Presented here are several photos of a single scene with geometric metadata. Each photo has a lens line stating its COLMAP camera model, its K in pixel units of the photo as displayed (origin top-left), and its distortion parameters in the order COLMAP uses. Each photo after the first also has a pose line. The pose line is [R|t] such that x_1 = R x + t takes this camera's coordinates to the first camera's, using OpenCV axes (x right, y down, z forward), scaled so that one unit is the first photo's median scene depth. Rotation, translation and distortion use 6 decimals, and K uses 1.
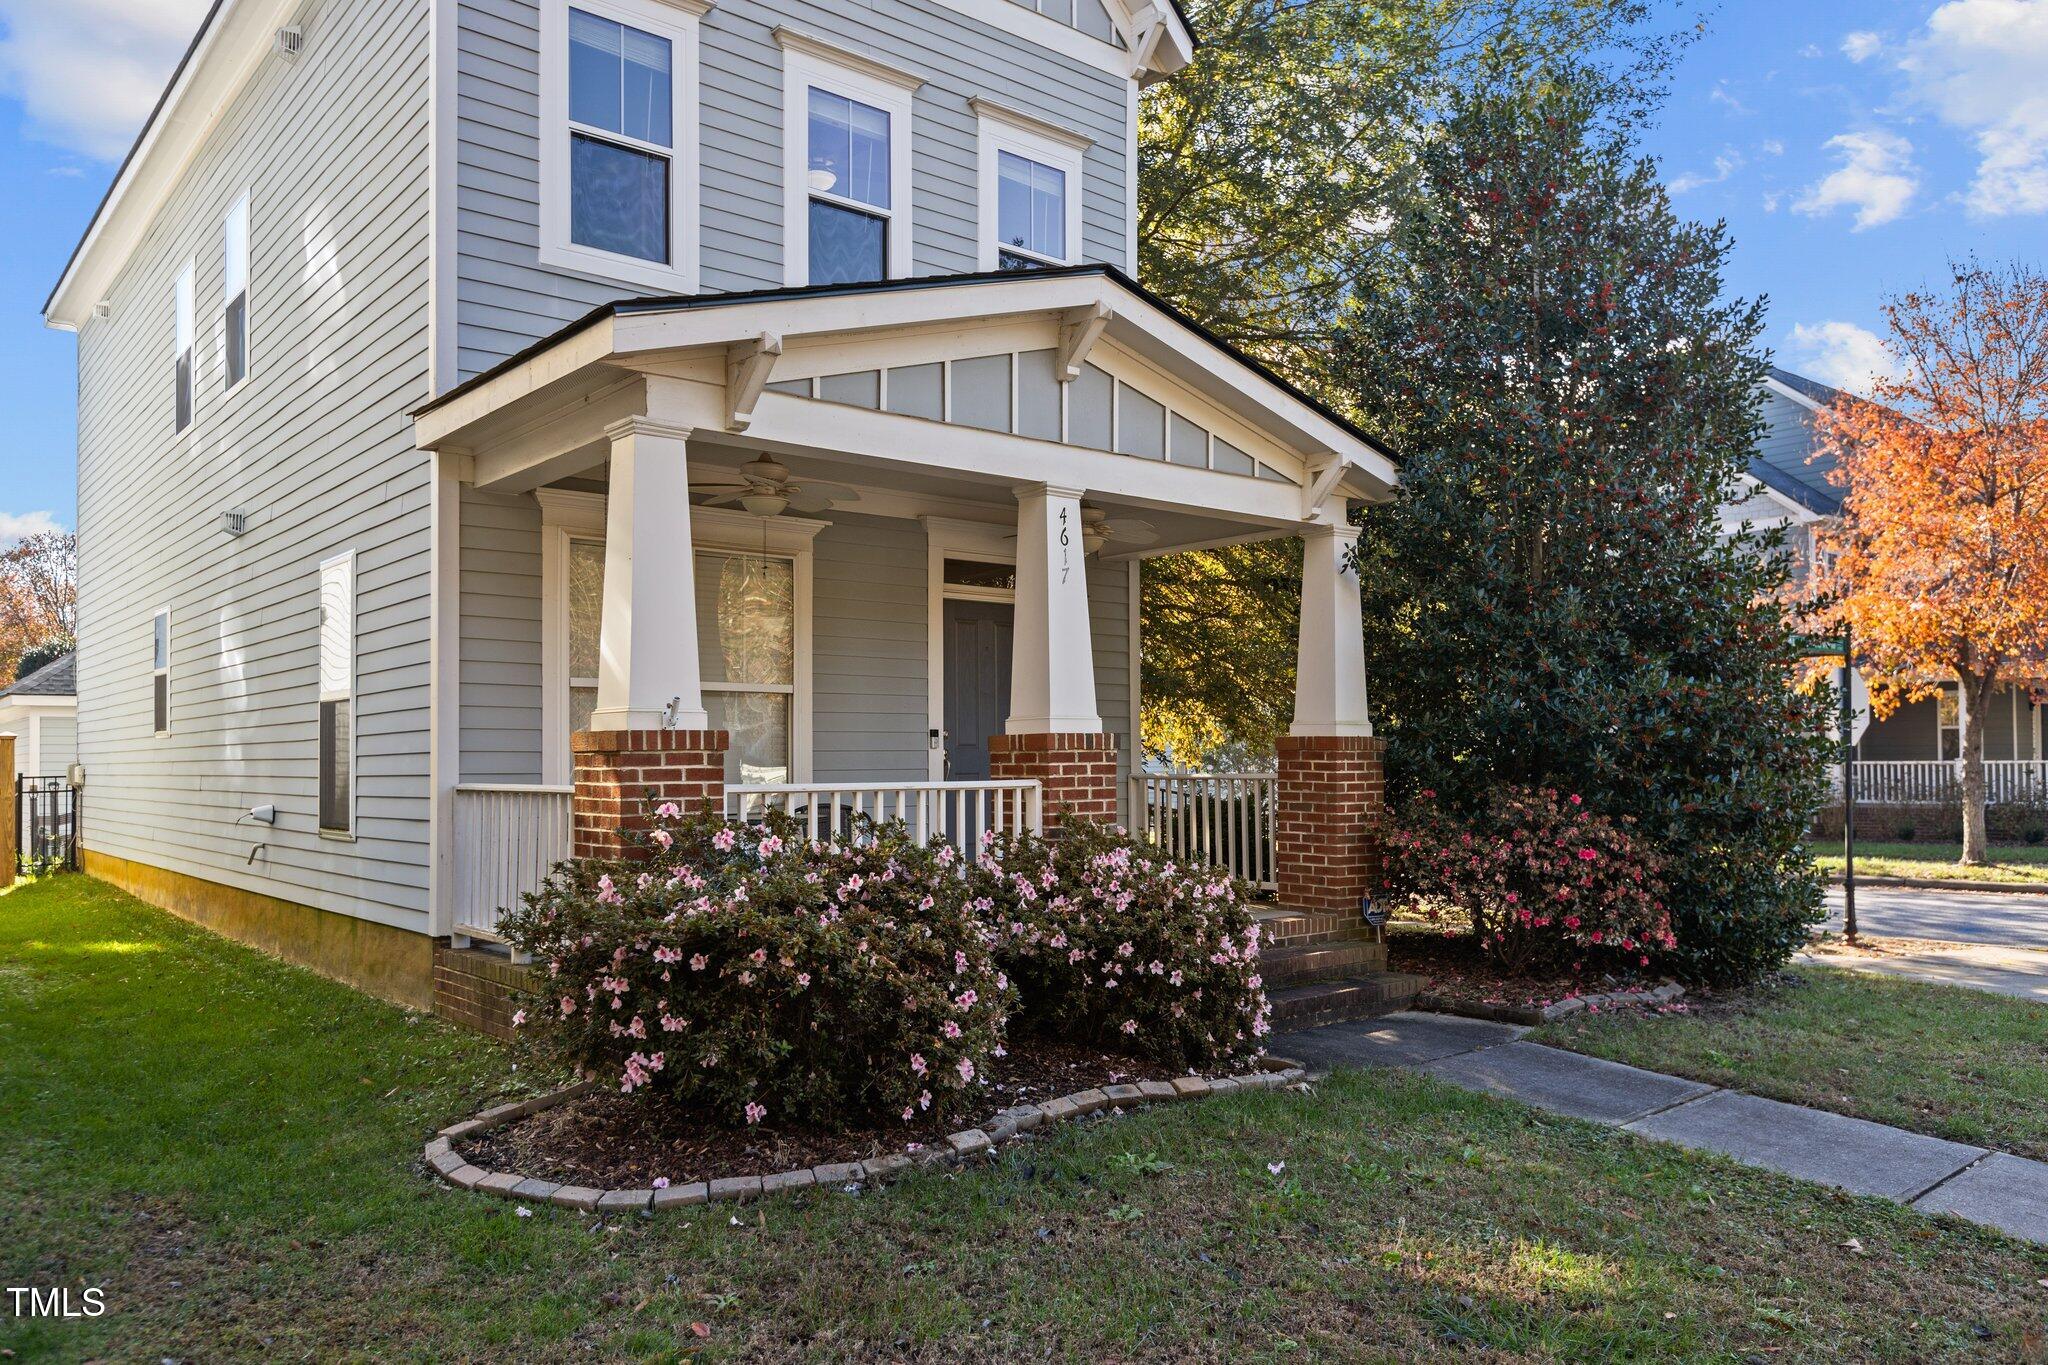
lens RADIAL K [[1492.2, 0, 1024.3], [0, 1492.2, 689.7], [0, 0, 1]] dist [0.000204, 0.000000]
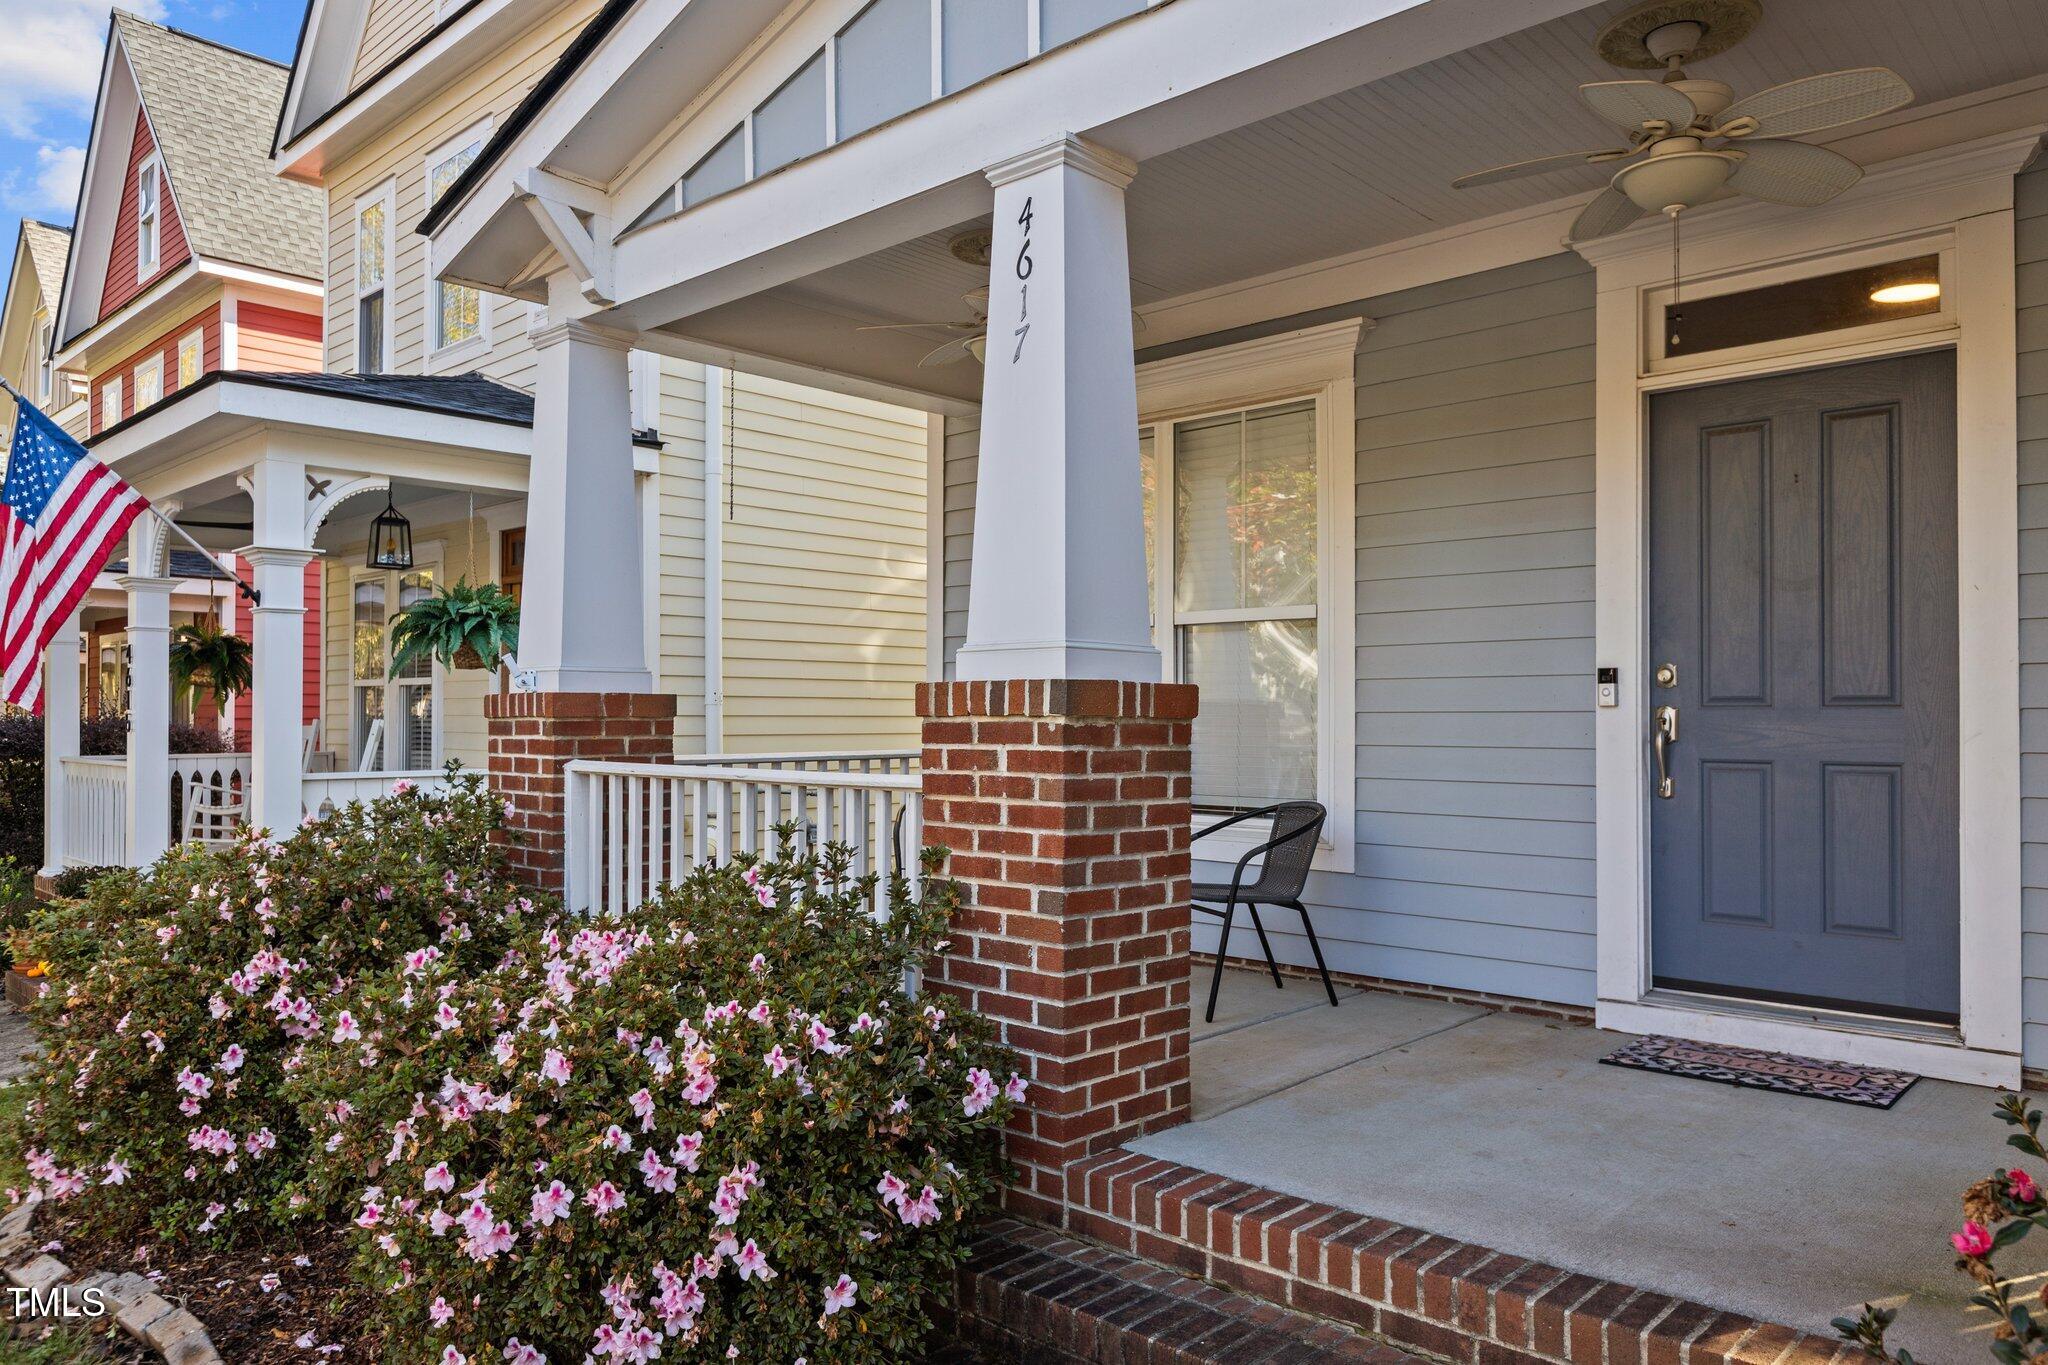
lens RADIAL K [[1398.9, 0, 1023.8], [0, 1398.9, 689.3], [0, 0, 1]] dist [-0.000996, 0.000065]
pose [[0.116365, -0.015903, -0.993079, 0.461748], [0.048625, 0.998764, -0.010297, 0.036477], [0.992016, -0.047090, 0.116994, 0.951395]]
